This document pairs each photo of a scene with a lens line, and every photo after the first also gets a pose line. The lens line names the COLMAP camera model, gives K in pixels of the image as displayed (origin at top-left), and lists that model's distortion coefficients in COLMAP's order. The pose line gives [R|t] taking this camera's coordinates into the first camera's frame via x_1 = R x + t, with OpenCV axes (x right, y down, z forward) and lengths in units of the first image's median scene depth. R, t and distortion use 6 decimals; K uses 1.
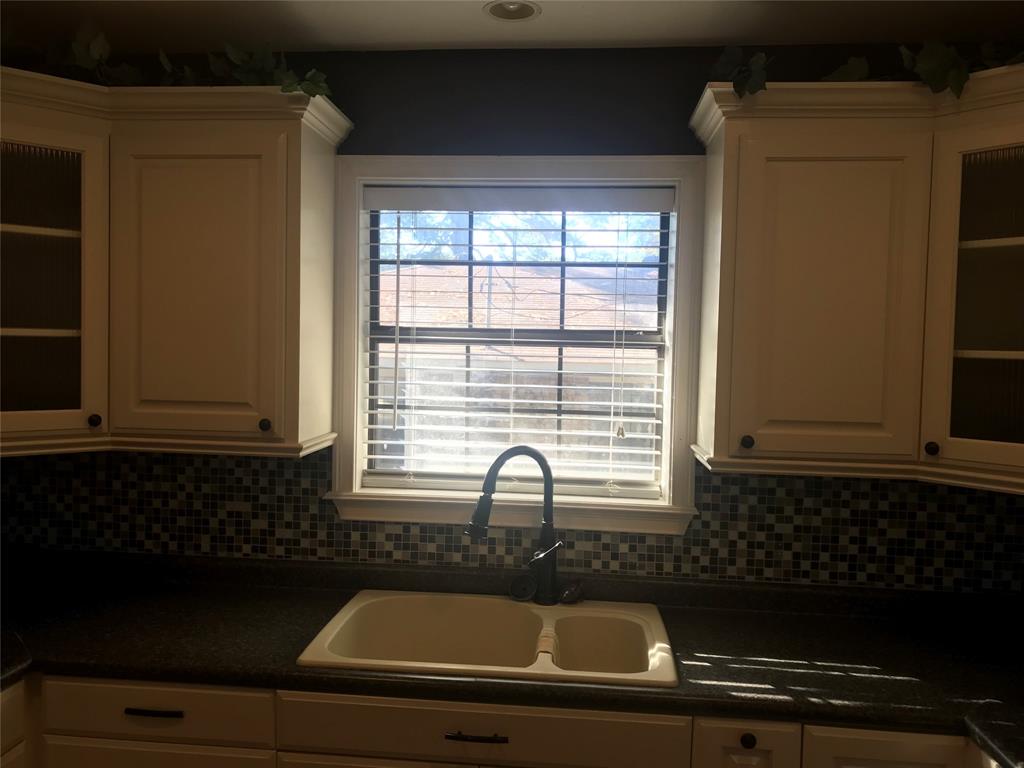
lens RADIAL K [[833.4, 0, 497.7], [0, 833.4, 380.4], [0, 0, 1]] dist [0.031685, -0.031766]
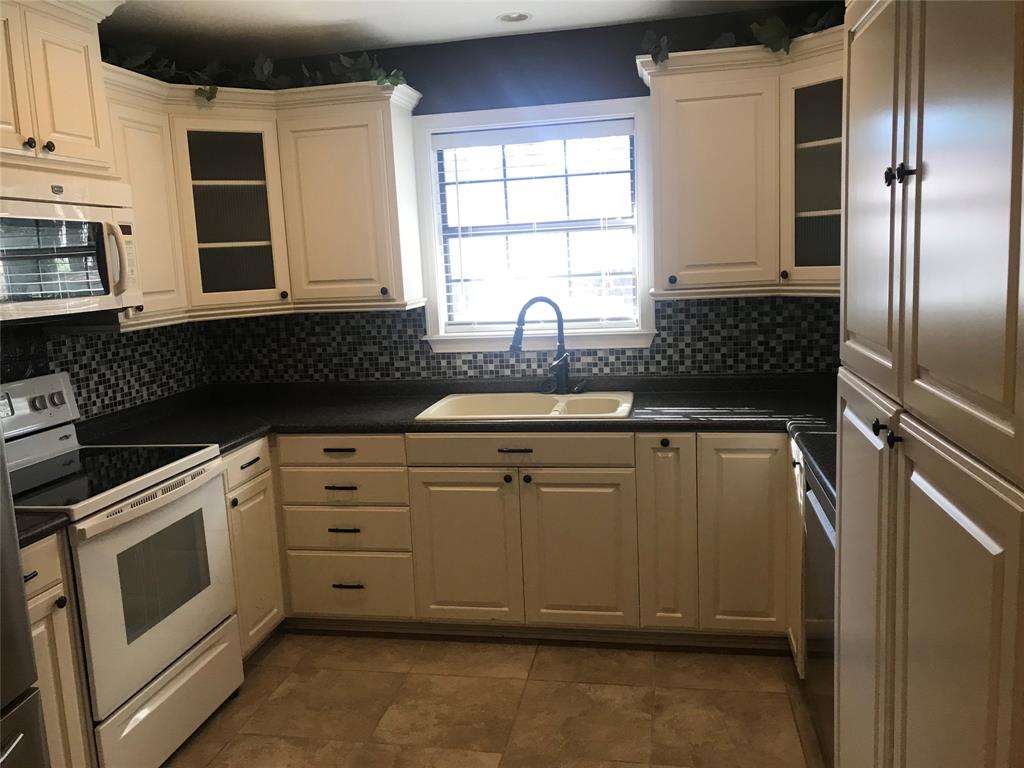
lens RADIAL K [[833.4, 0, 501.9], [0, 833.4, 385.6], [0, 0, 1]] dist [0.031685, -0.031766]
pose [[0.993004, -0.055337, -0.104315, 0.112735], [0.066914, 0.991569, 0.110969, 0.068124], [0.097295, -0.117173, 0.988334, -0.610909]]
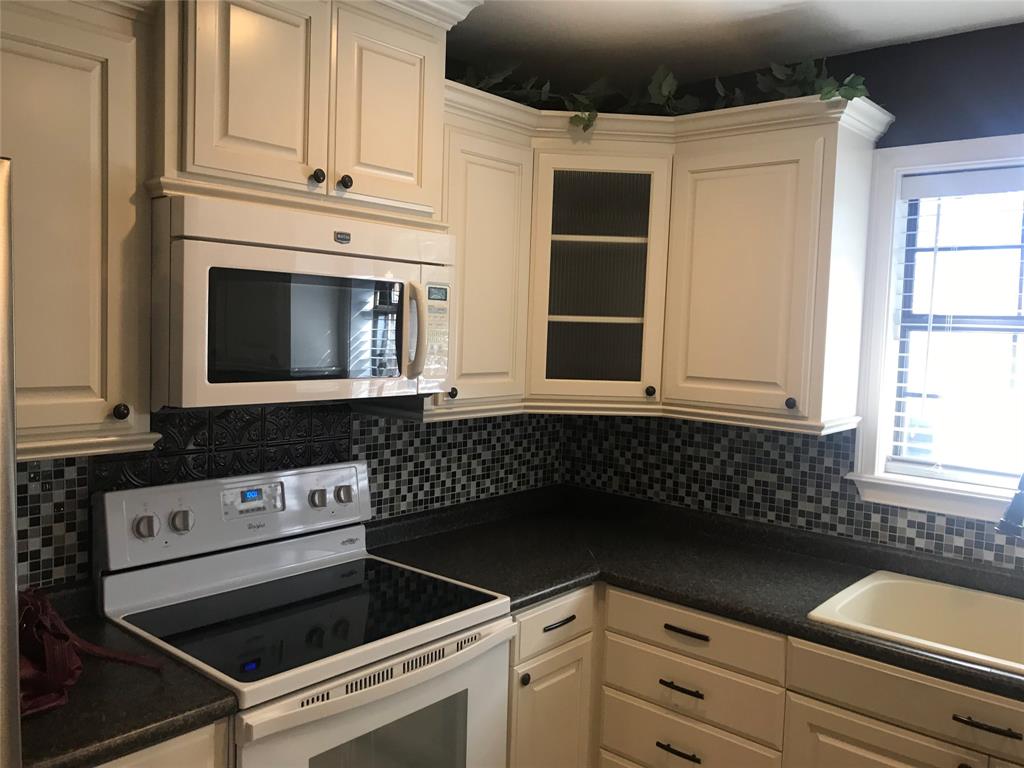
lens RADIAL K [[833.4, 0, 515.5], [0, 833.4, 380.4], [0, 0, 1]] dist [0.031685, -0.031766]
pose [[0.820242, 0.046037, -0.570162, 0.051398], [-0.038755, 0.998938, 0.024906, 0.008764], [0.570703, 0.001668, 0.821155, -0.114081]]
